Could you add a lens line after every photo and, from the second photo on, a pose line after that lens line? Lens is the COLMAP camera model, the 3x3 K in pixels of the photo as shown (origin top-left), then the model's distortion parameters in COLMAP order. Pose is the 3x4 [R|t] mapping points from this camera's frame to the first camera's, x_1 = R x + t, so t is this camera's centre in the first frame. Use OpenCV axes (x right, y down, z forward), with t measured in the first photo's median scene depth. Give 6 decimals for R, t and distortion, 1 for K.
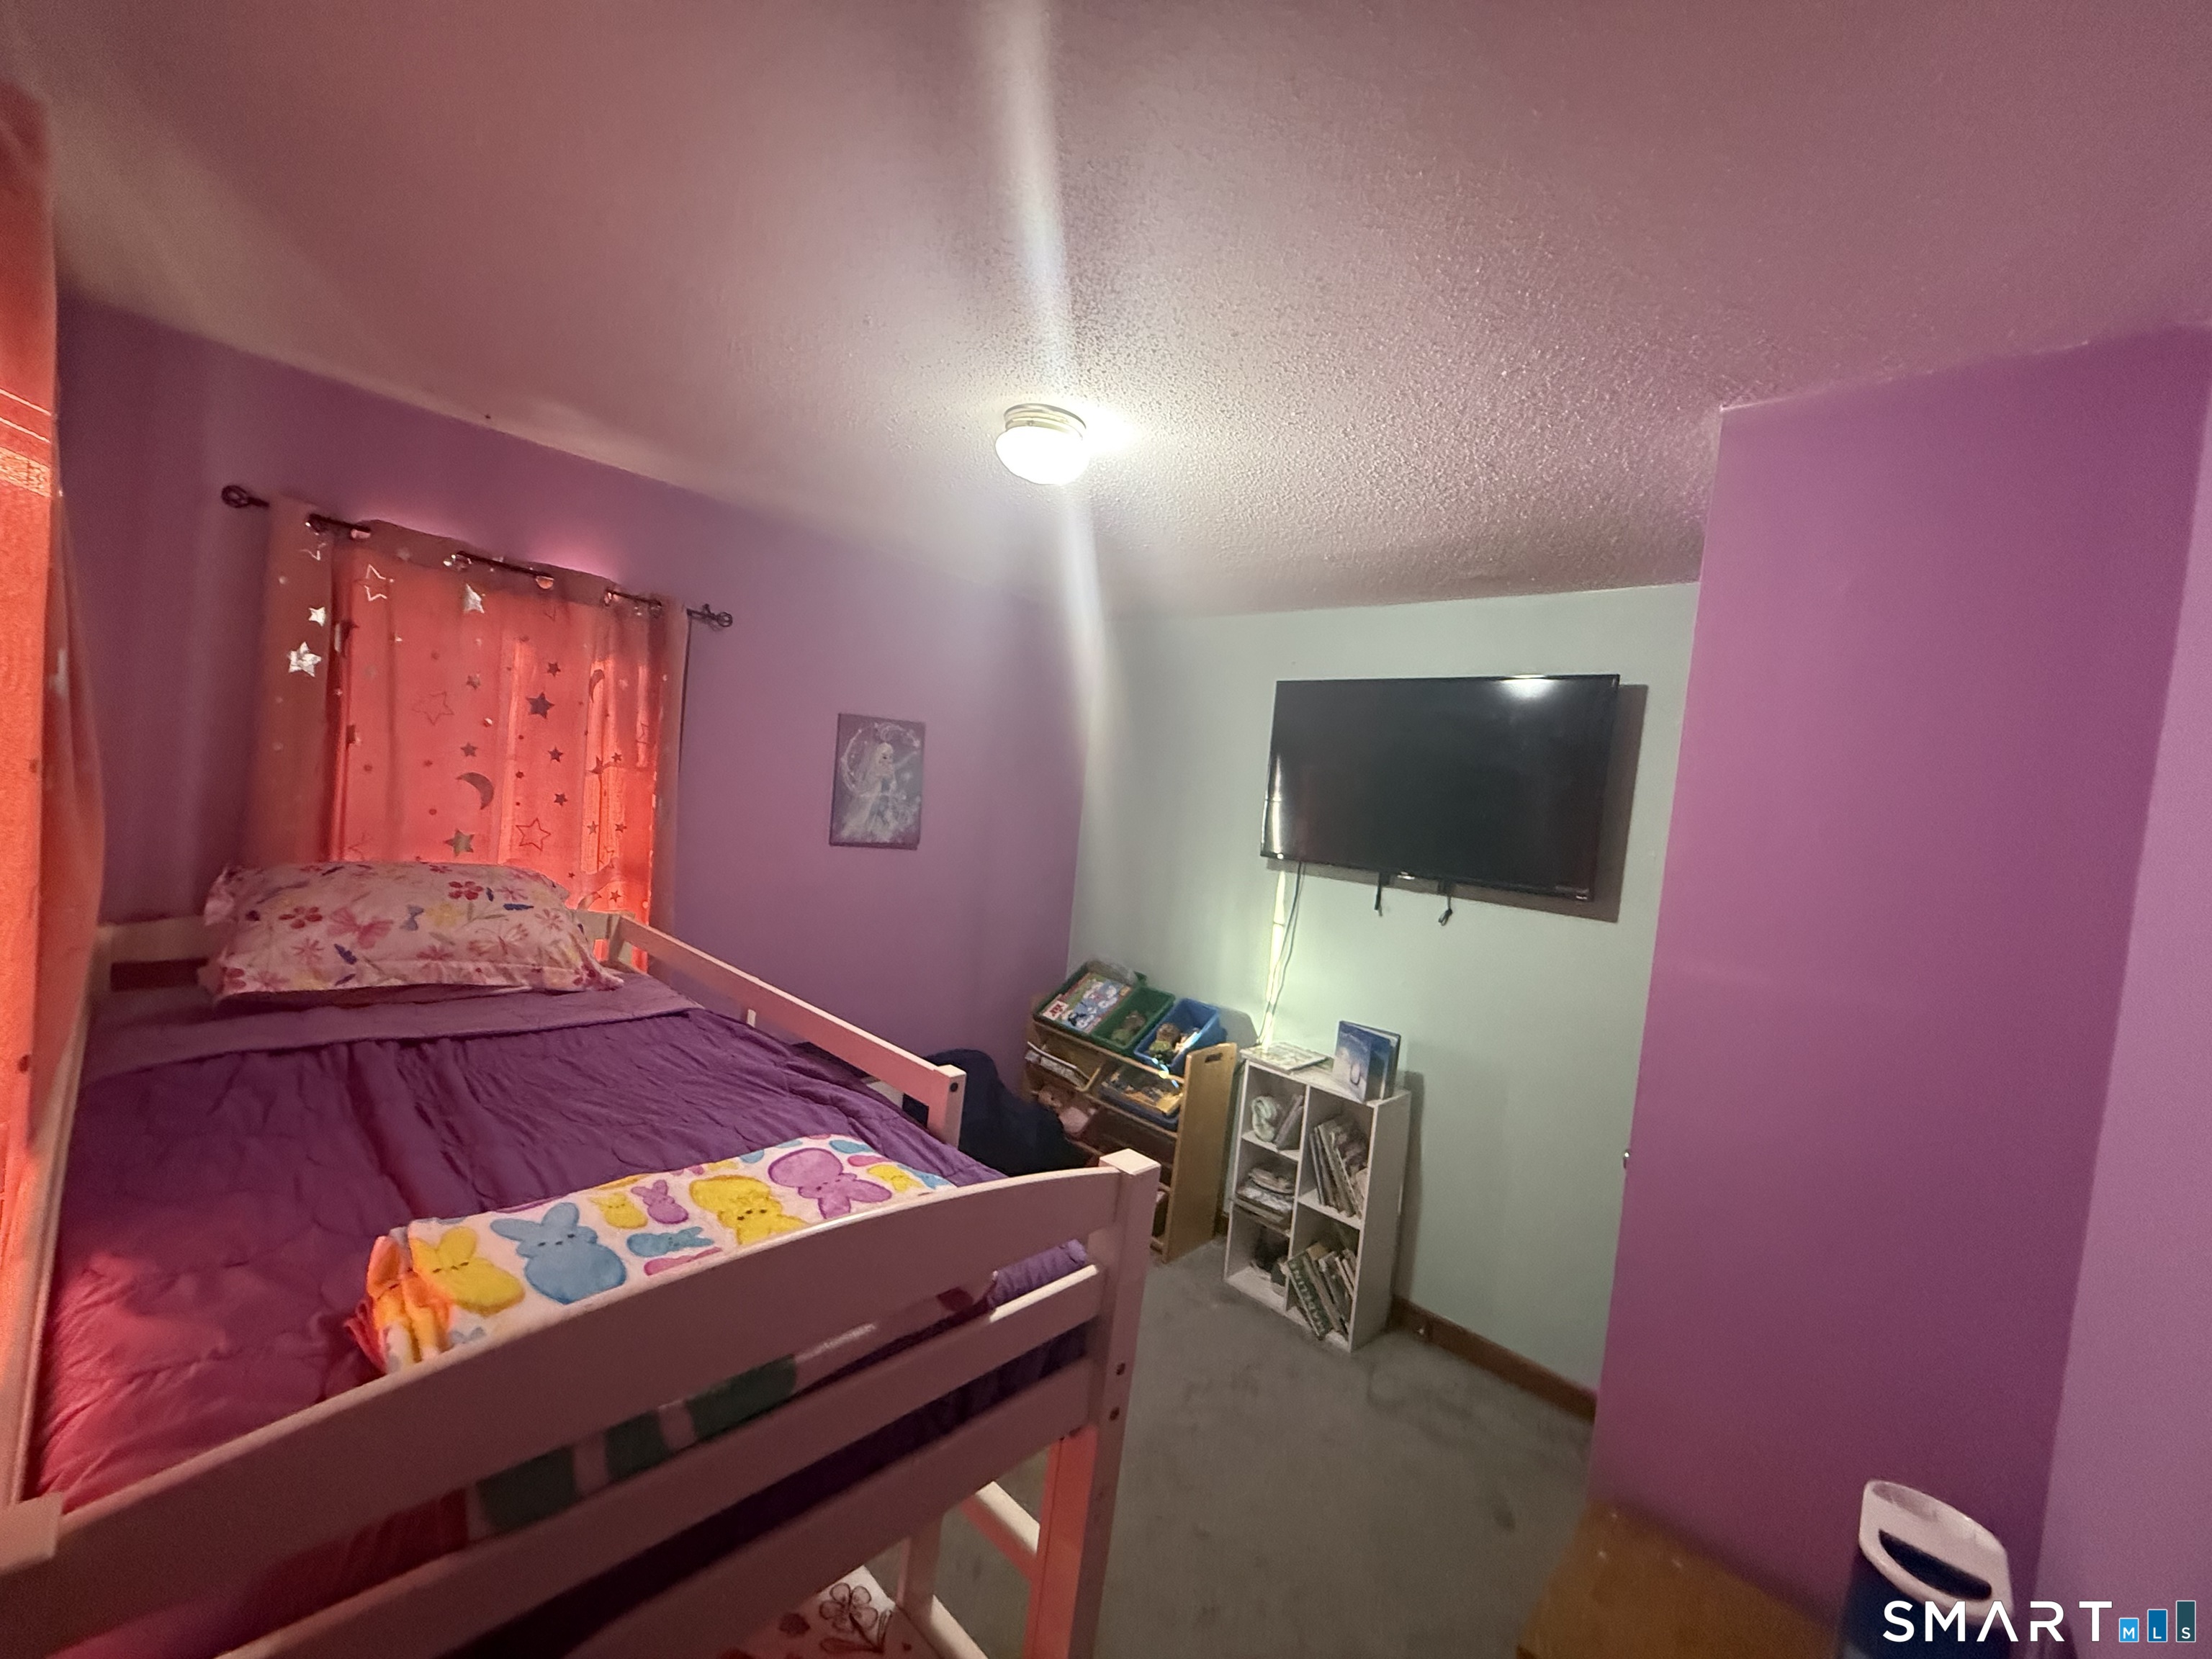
lens RADIAL K [[888.5, 0, 1102.3], [0, 888.5, 835.3], [0, 0, 1]] dist [0.005479, -0.000148]
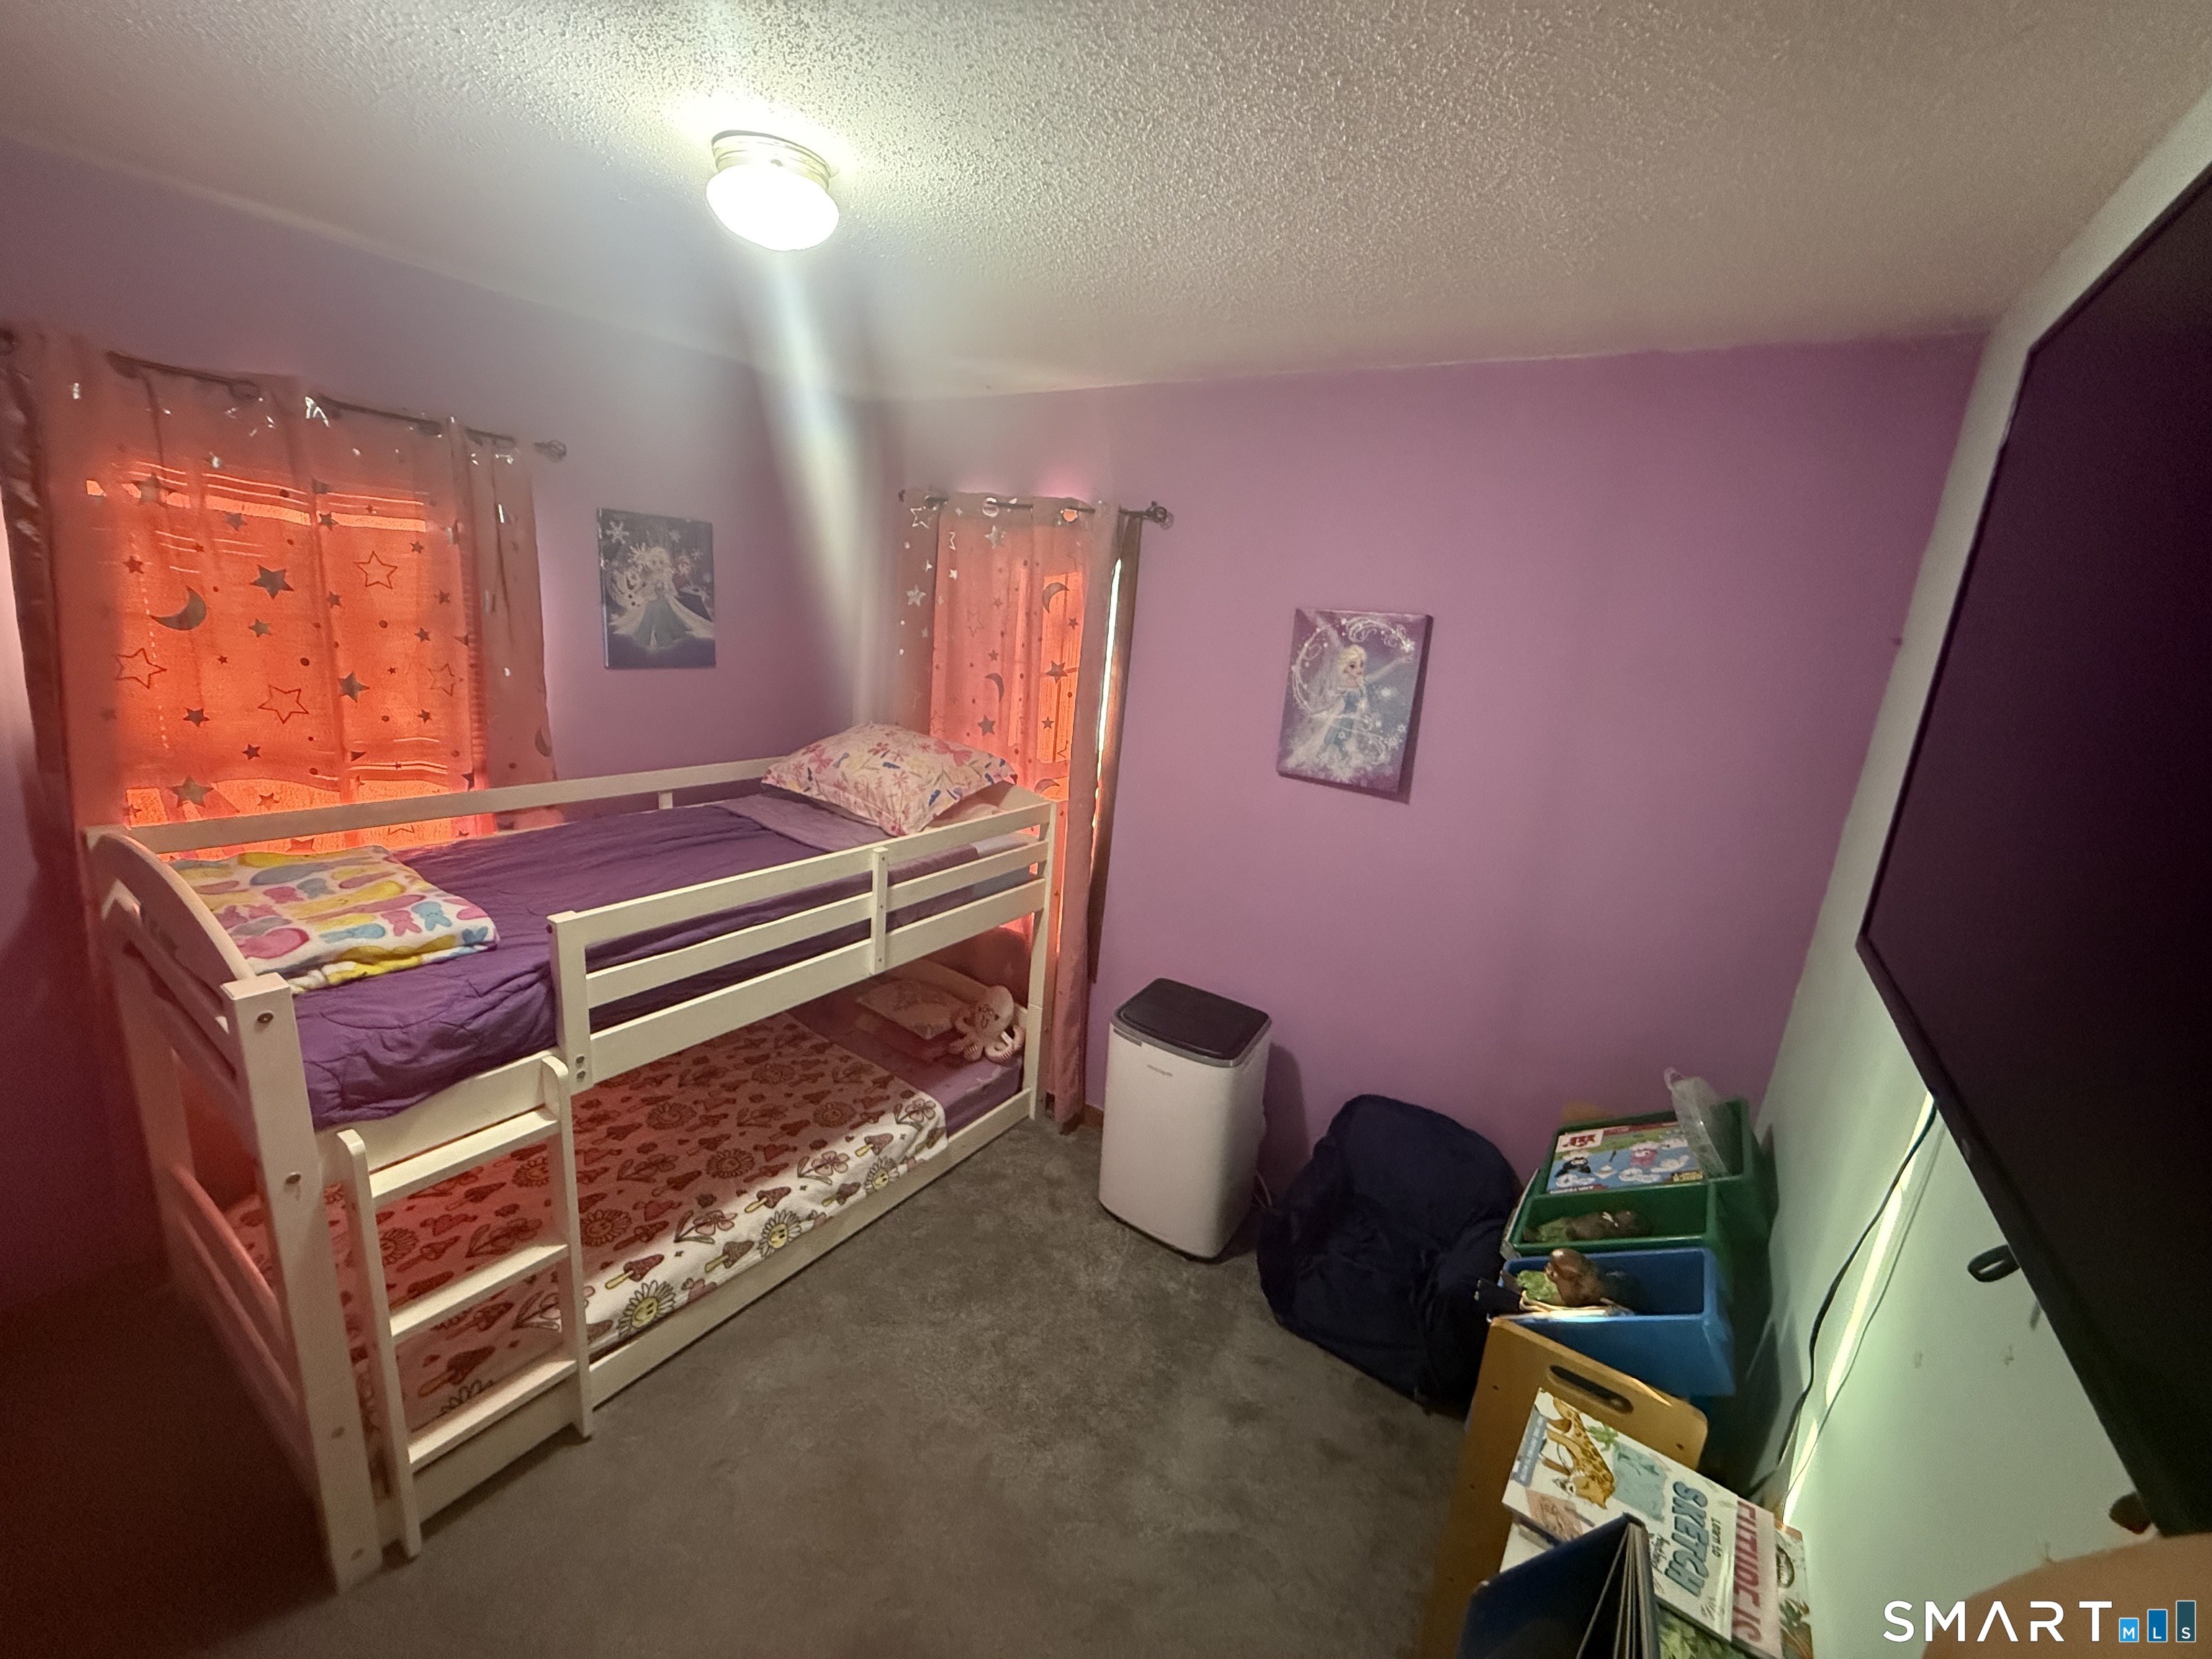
lens RADIAL K [[888.5, 0, 1102.6], [0, 888.5, 822.7], [0, 0, 1]] dist [0.005479, -0.000148]
pose [[0.161612, 0.140575, -0.976791, 0.453342], [-0.126920, 0.984543, 0.120692, -0.023013], [0.978659, 0.104469, 0.176956, 0.687744]]
